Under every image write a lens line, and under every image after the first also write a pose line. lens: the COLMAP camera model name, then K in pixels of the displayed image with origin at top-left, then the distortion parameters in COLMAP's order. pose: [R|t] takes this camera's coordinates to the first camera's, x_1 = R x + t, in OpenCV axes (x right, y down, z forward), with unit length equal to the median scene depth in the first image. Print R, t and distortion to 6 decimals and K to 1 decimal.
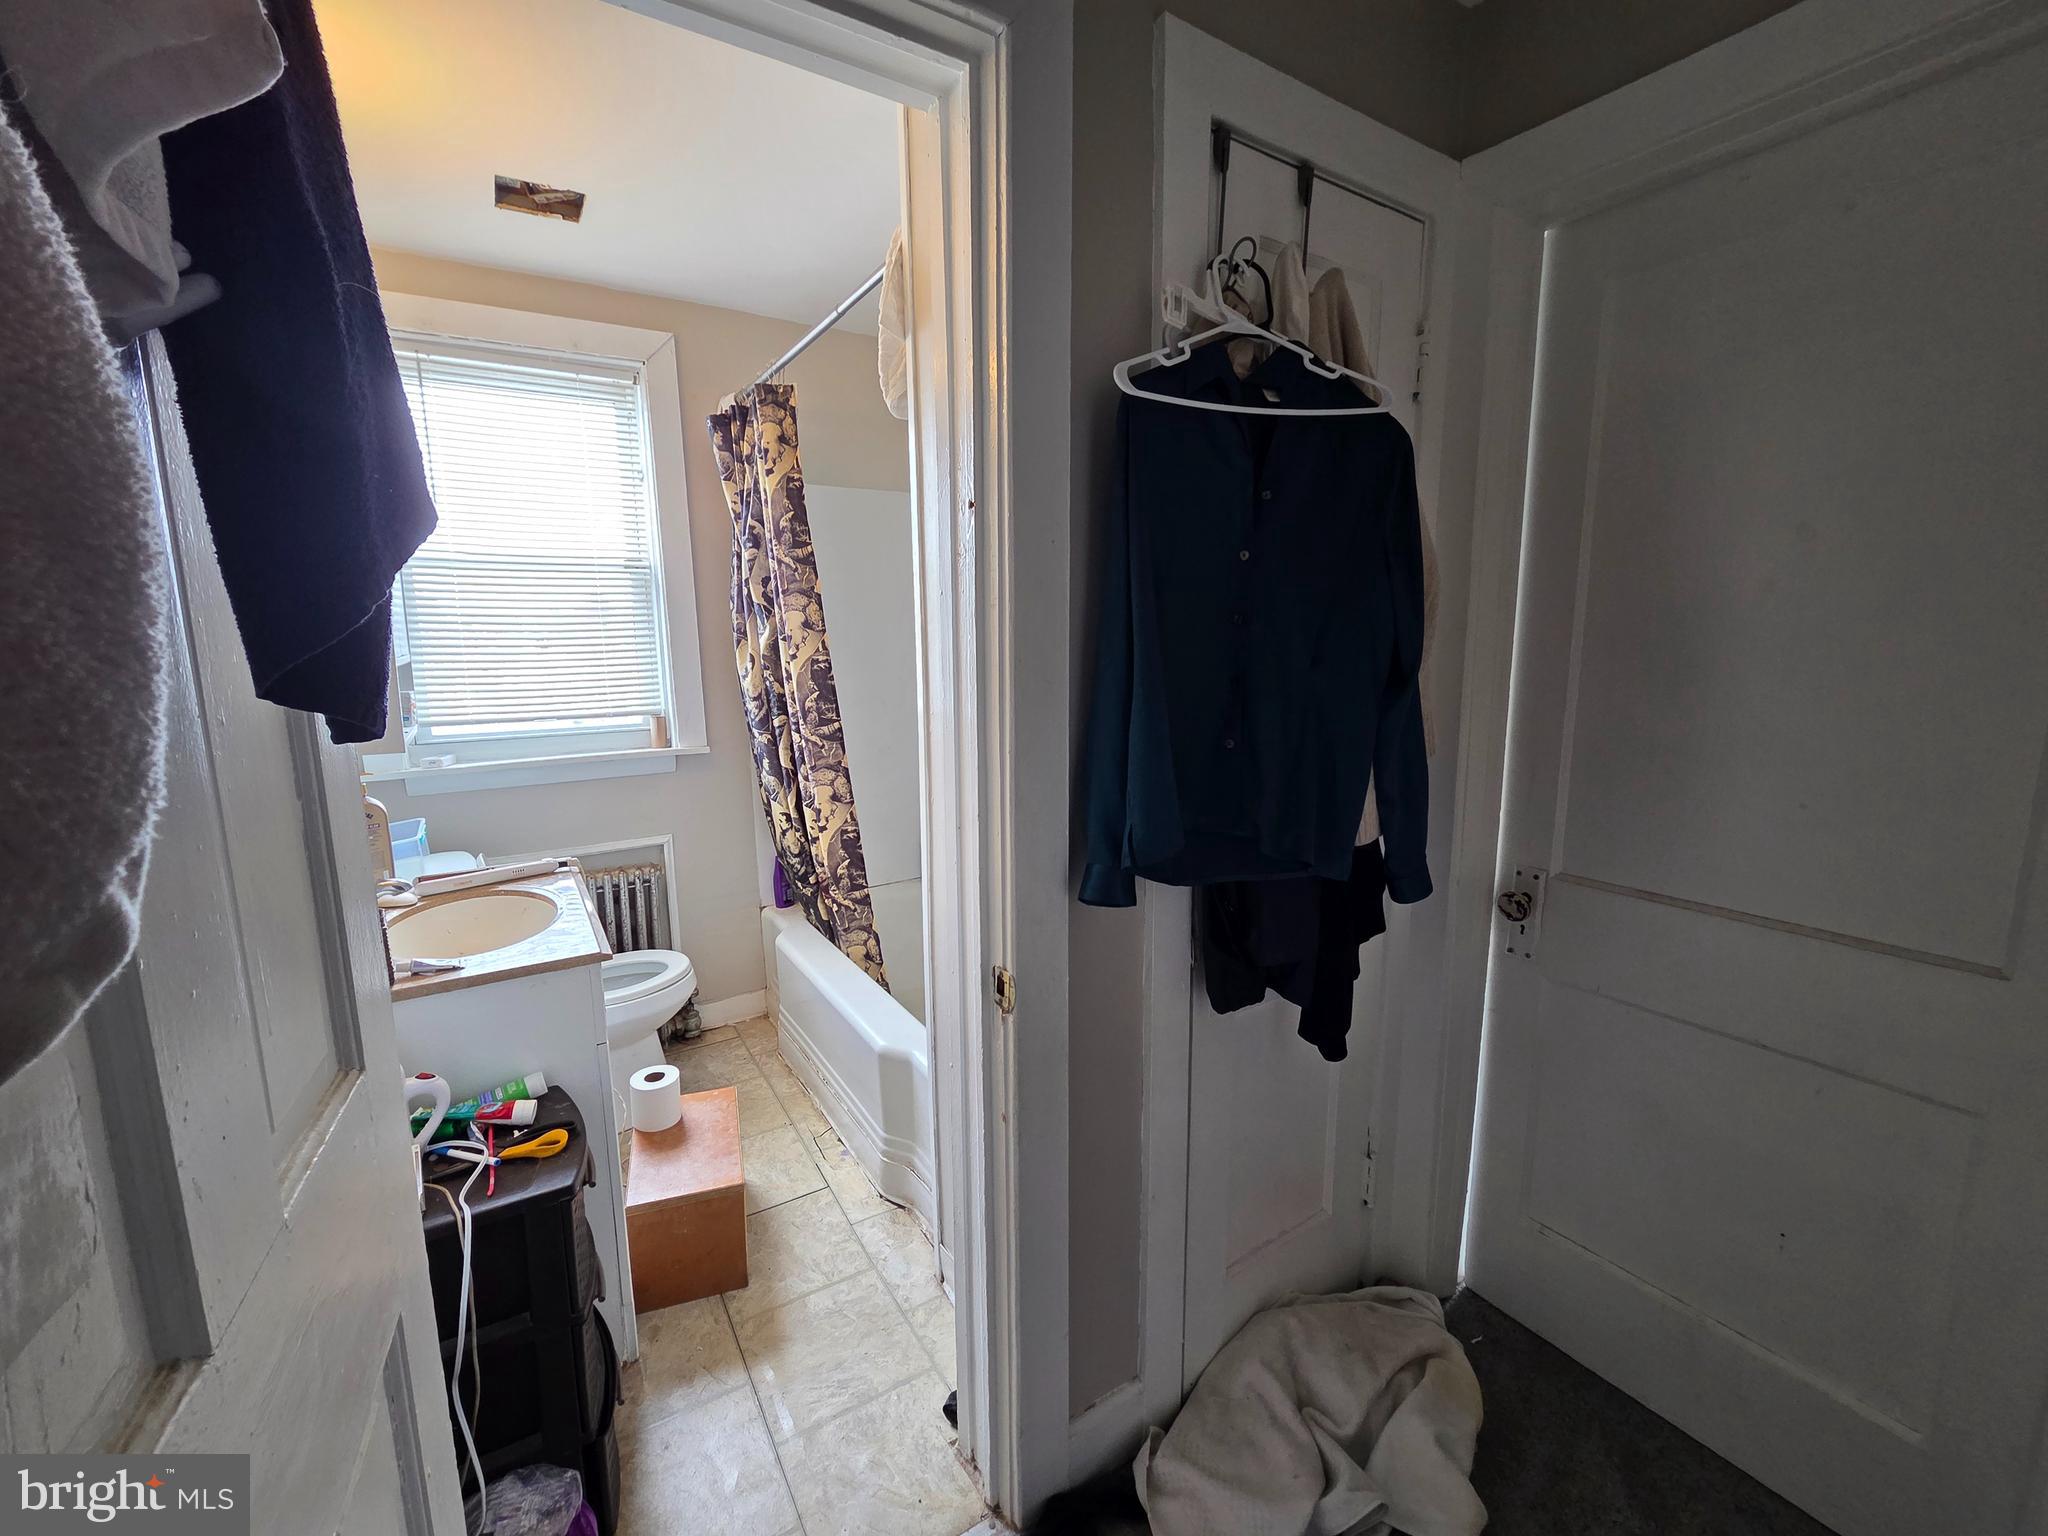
lens RADIAL K [[844.2, 0, 1024.7], [0, 844.2, 764.0], [0, 0, 1]] dist [-0.003784, -0.000841]
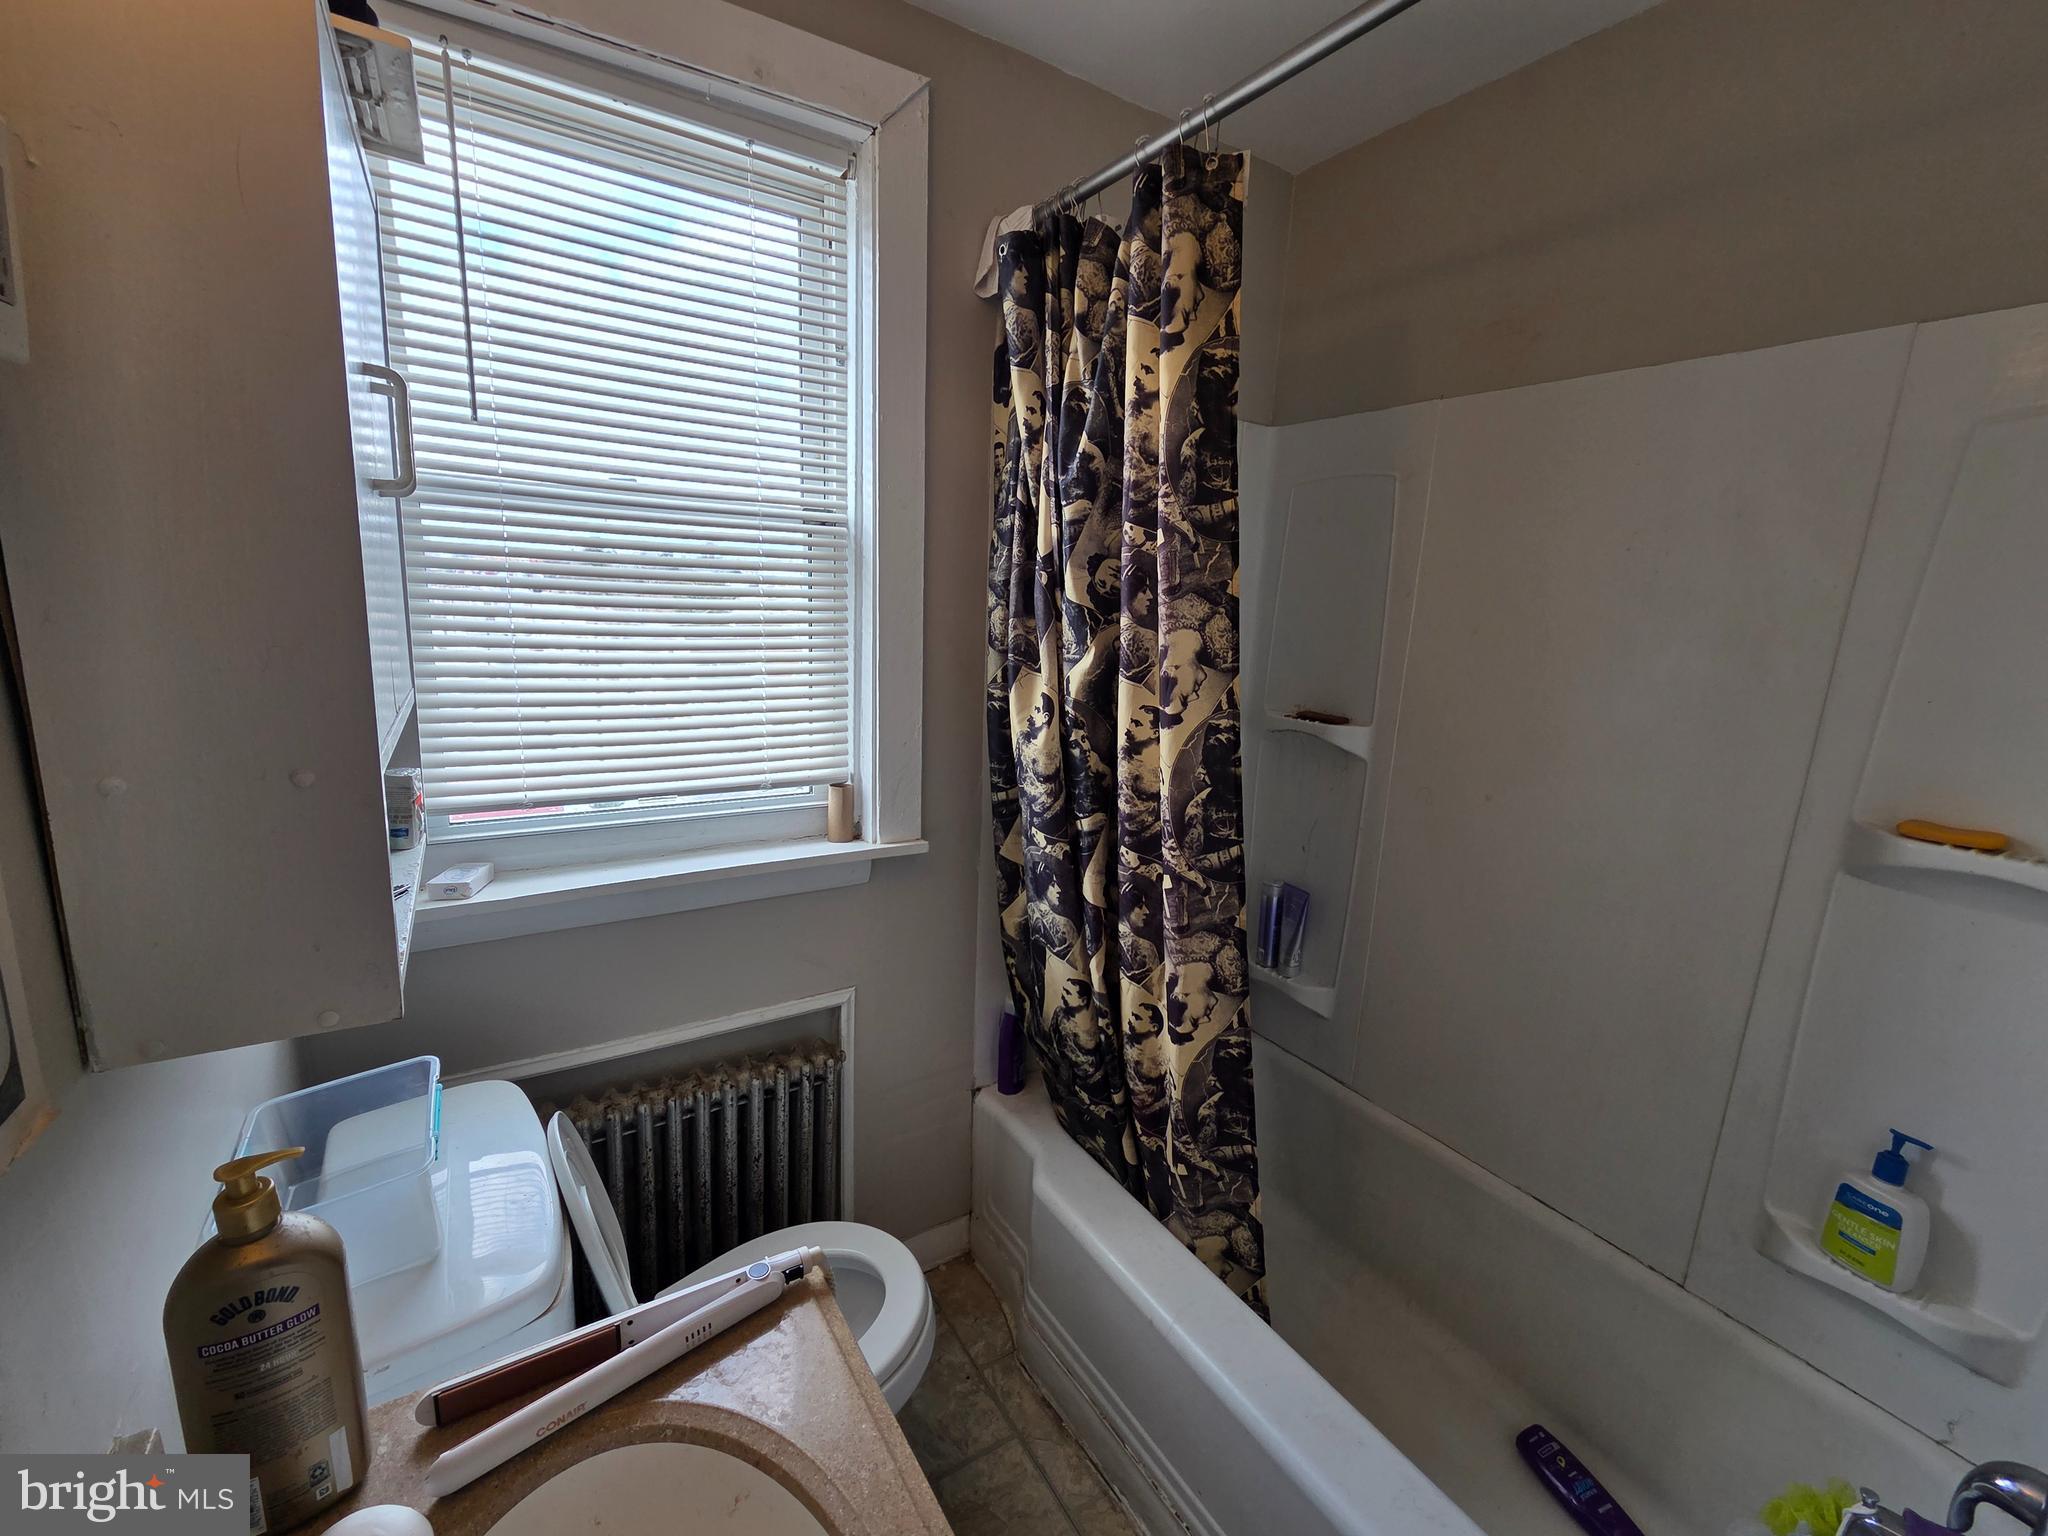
lens RADIAL K [[844.2, 0, 1022.8], [0, 844.2, 764.7], [0, 0, 1]] dist [-0.003784, -0.000841]
pose [[0.998690, 0.050474, 0.008376, -0.344879], [-0.050751, 0.998029, 0.036922, -0.106924], [-0.006496, -0.037299, 0.999283, 0.463411]]
